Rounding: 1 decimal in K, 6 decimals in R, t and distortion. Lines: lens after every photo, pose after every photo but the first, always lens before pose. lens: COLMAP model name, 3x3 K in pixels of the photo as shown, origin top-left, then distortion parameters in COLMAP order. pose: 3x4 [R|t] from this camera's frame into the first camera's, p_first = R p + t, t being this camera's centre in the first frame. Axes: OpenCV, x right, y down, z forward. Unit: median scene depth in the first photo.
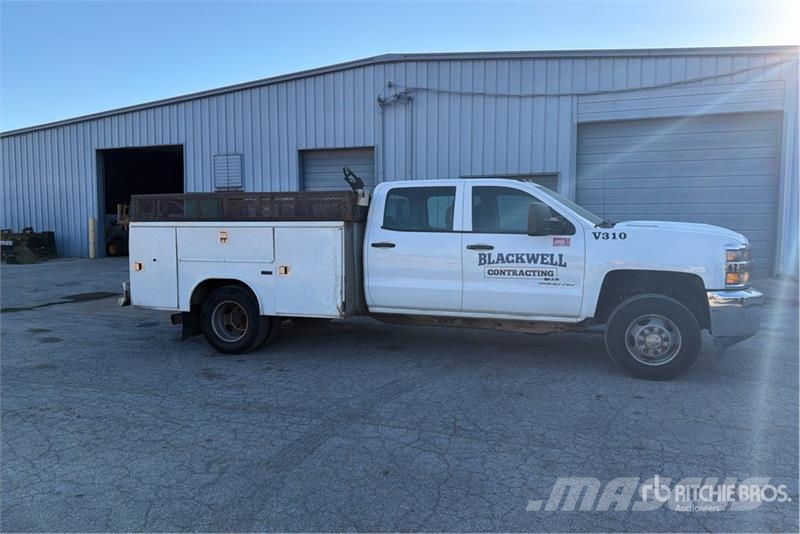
lens RADIAL K [[561.8, 0, 418.9], [0, 561.8, 266.2], [0, 0, 1]] dist [0.055000, -0.076051]
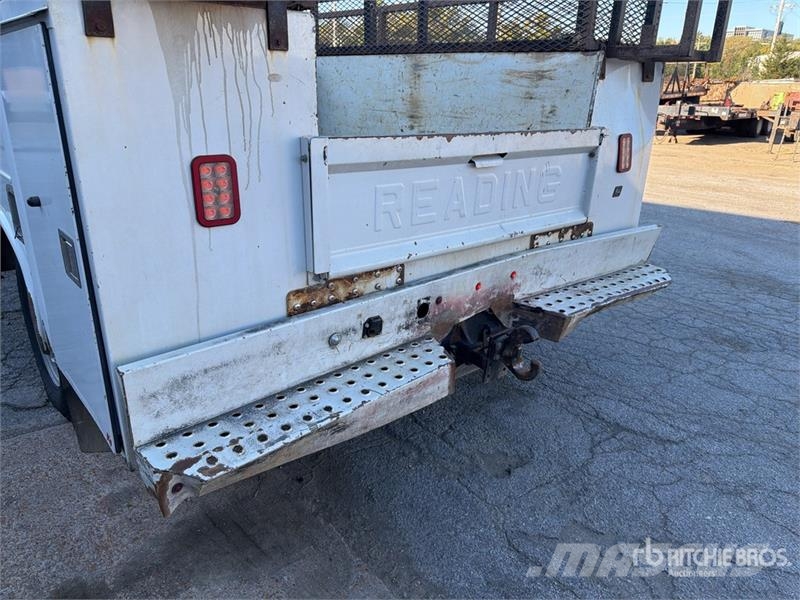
lens RADIAL K [[564.3, 0, 400.5], [0, 564.3, 300.6], [0, 0, 1]] dist [0.032843, -0.041922]
pose [[-0.850787, -0.206212, 0.483361, -0.594270], [0.014637, 0.910138, 0.414047, -0.092880], [-0.525307, 0.359341, -0.771315, 1.473082]]
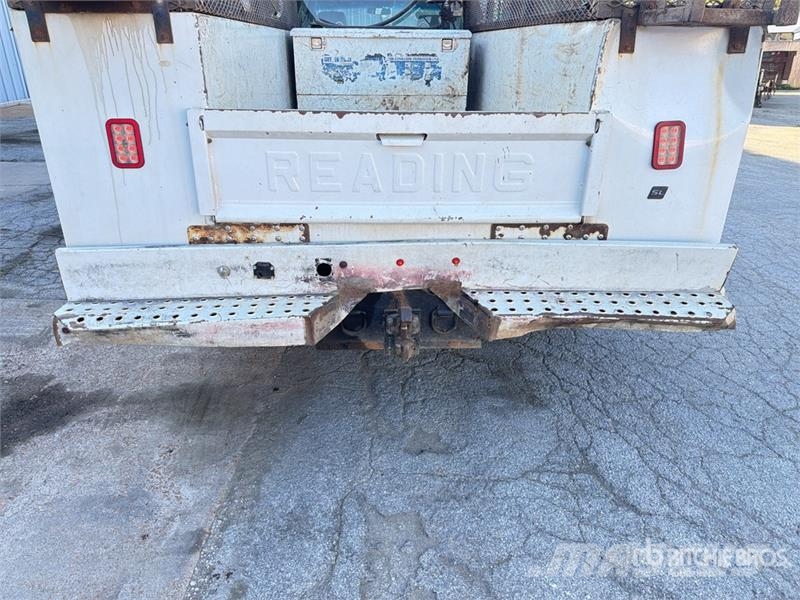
lens RADIAL K [[564.3, 0, 395.1], [0, 564.3, 296.2], [0, 0, 1]] dist [0.032843, -0.041922]
pose [[-0.330471, -0.381901, 0.863100, -0.758184], [0.069141, 0.902225, 0.425686, -0.089702], [-0.941280, 0.200352, -0.271754, 1.304771]]
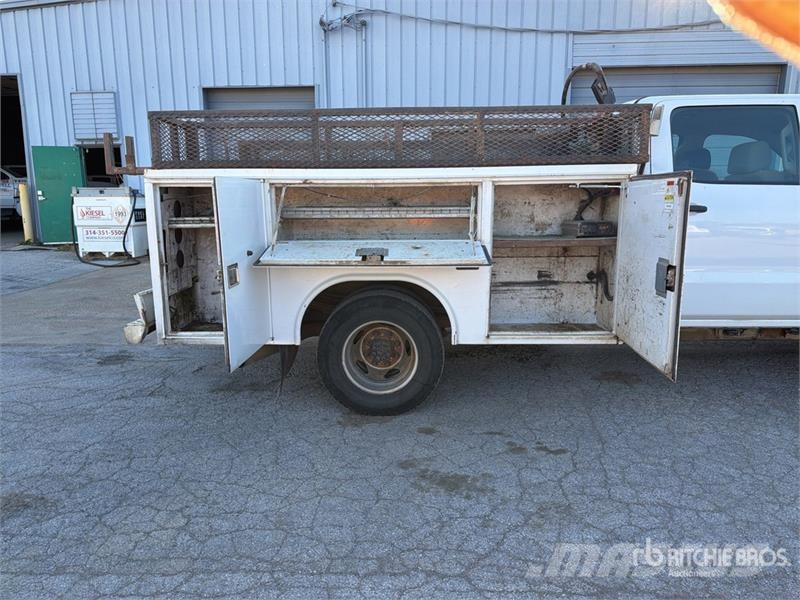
lens RADIAL K [[564.3, 0, 406.1], [0, 564.3, 308.3], [0, 0, 1]] dist [0.032843, -0.041922]
pose [[0.960288, -0.056545, 0.273222, -0.450094], [0.023945, 0.992338, 0.121211, -0.013356], [-0.277982, -0.109855, 0.954284, 0.482994]]
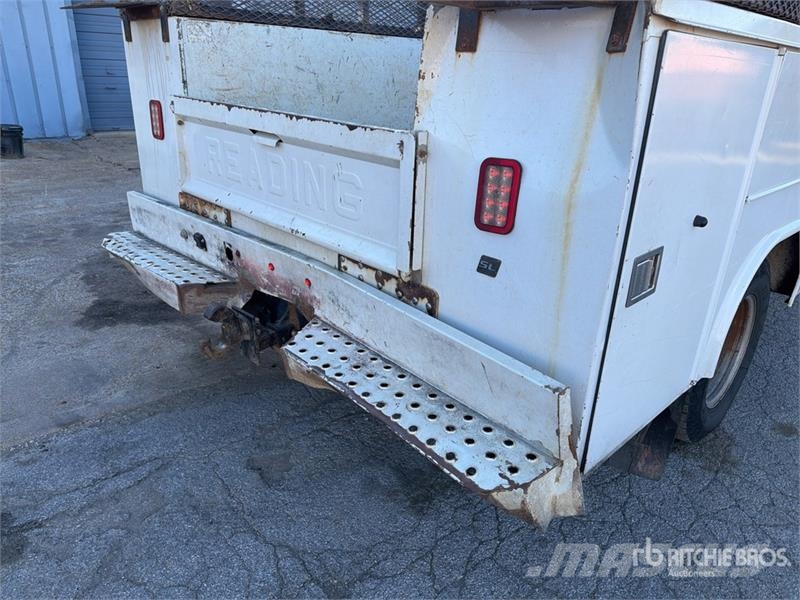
lens RADIAL K [[564.3, 0, 404.8], [0, 564.3, 302.8], [0, 0, 1]] dist [0.032843, -0.041922]
pose [[0.477091, -0.313200, 0.821151, -0.701471], [0.026875, 0.939106, 0.342576, -0.056809], [-0.878443, -0.141371, 0.456457, 1.009687]]
